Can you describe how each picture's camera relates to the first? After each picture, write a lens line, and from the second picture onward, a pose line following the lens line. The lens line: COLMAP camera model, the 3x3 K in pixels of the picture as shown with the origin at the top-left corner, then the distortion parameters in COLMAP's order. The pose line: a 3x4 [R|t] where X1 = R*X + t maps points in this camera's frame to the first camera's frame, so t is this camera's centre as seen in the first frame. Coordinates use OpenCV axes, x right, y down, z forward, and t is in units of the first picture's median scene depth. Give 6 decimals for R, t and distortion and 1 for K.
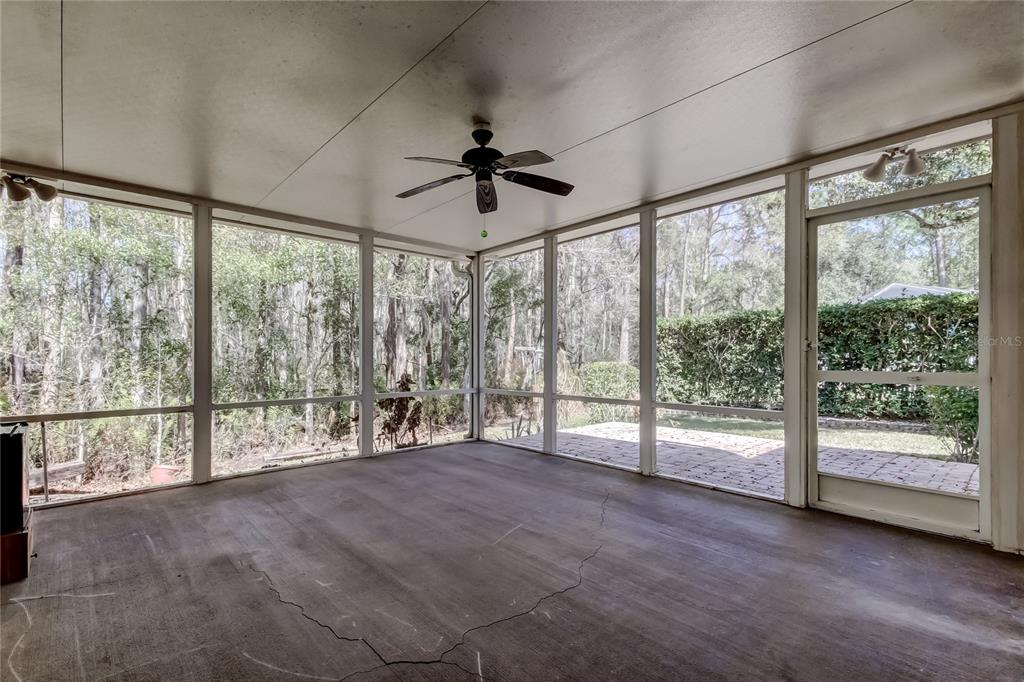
lens RADIAL K [[475.9, 0, 513.2], [0, 475.9, 348.9], [0, 0, 1]] dist [0.018889, -0.004686]
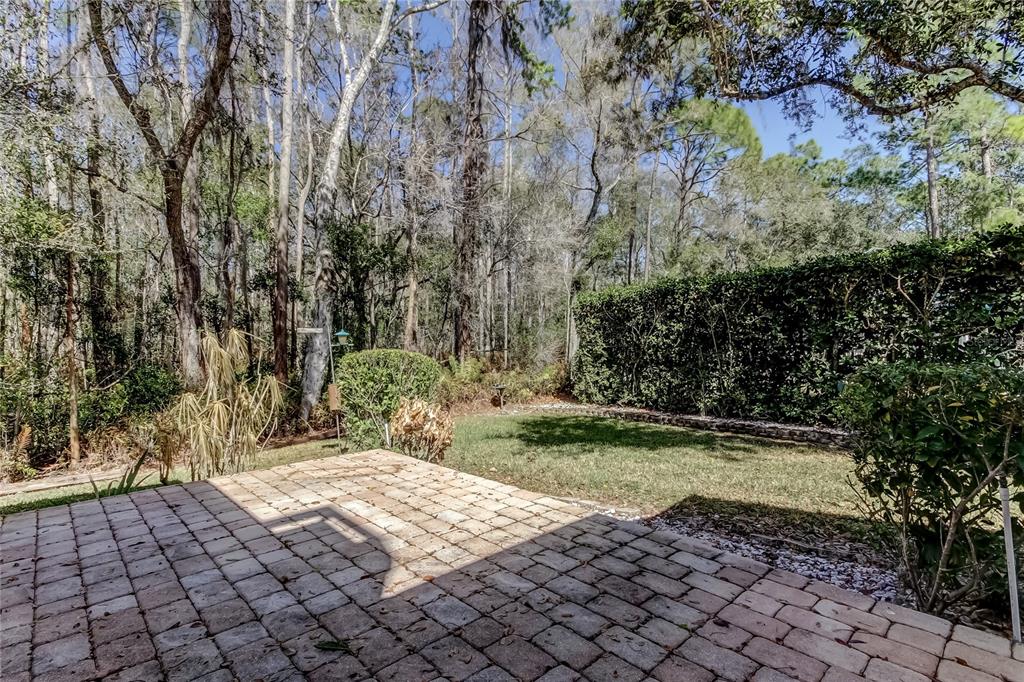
lens RADIAL K [[475.9, 0, 541.6], [0, 475.9, 332.9], [0, 0, 1]] dist [0.018889, -0.004686]
pose [[0.999682, -0.006935, 0.024256, 0.262973], [0.007165, 0.999930, -0.009390, 0.011515], [-0.024189, 0.009561, 0.999662, 0.258176]]
